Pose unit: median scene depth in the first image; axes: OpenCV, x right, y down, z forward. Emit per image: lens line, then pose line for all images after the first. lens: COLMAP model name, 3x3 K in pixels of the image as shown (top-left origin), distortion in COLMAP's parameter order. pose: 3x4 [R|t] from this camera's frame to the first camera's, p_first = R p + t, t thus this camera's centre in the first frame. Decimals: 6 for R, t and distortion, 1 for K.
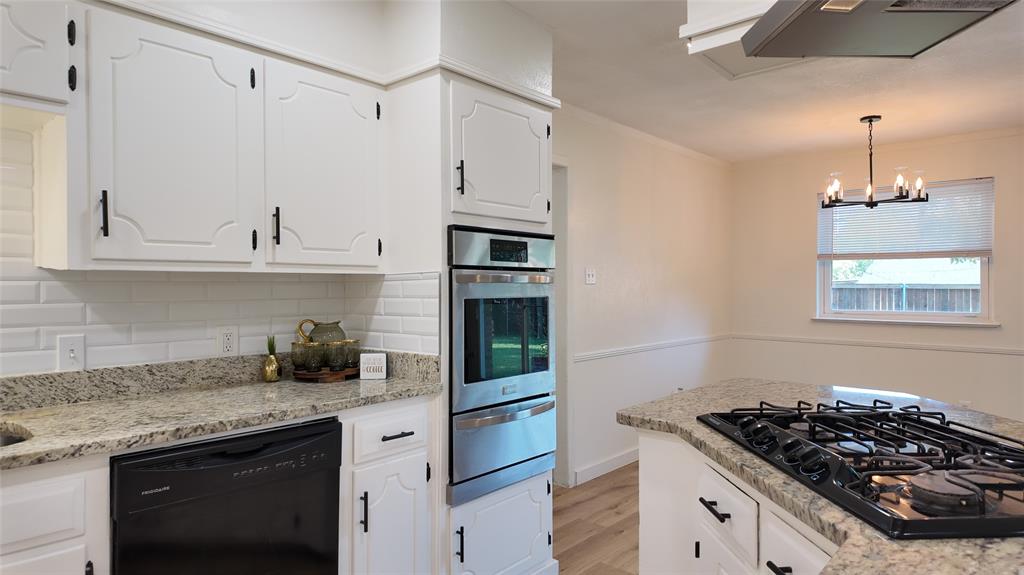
lens RADIAL K [[597.8, 0, 512.0], [0, 597.8, 287.5], [0, 0, 1]] dist [0.088165, -0.098821]
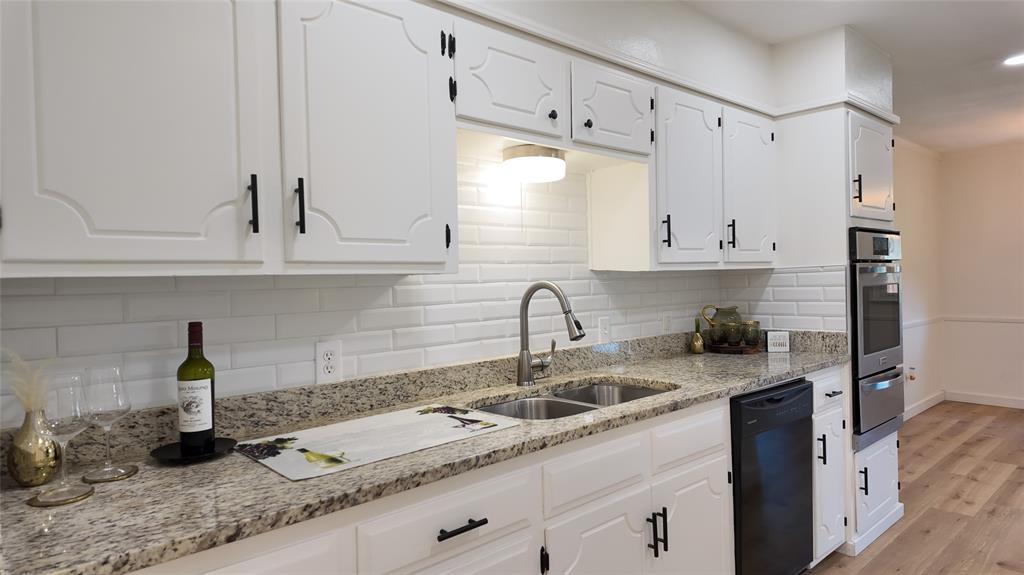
lens RADIAL K [[597.8, 0, 512.0], [0, 597.8, 287.5], [0, 0, 1]] dist [0.088165, -0.098821]
pose [[0.993663, -0.021237, -0.110380, -0.665278], [0.022839, 0.999651, 0.013273, -0.012267], [0.110060, -0.015709, 0.993801, -0.333256]]
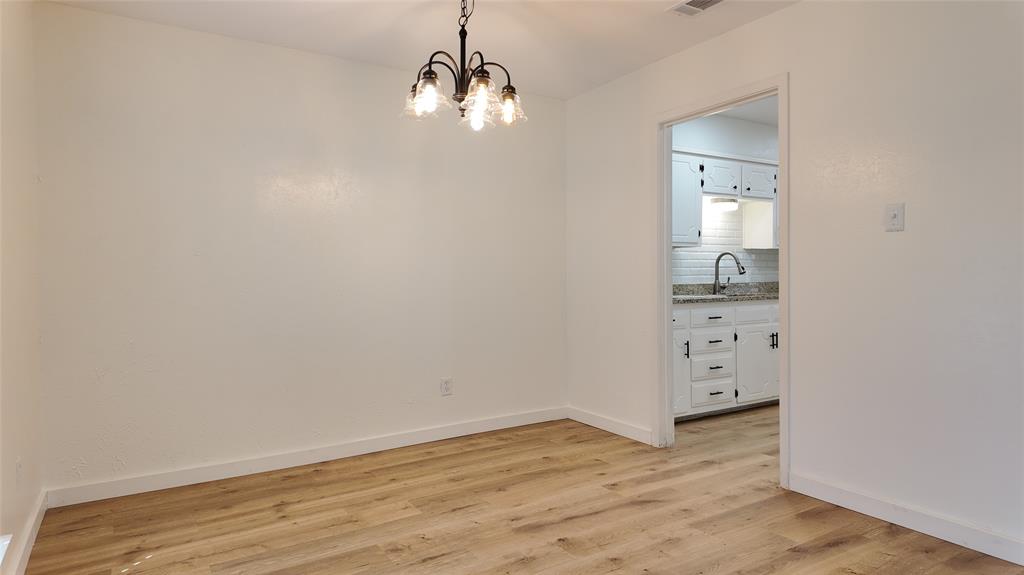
lens RADIAL K [[597.8, 0, 512.0], [0, 597.8, 287.5], [0, 0, 1]] dist [0.088165, -0.098821]
pose [[0.962763, 0.000554, -0.270345, -0.889274], [0.004903, 0.999798, 0.019509, 0.080241], [0.270301, -0.020108, 0.962566, -1.880677]]
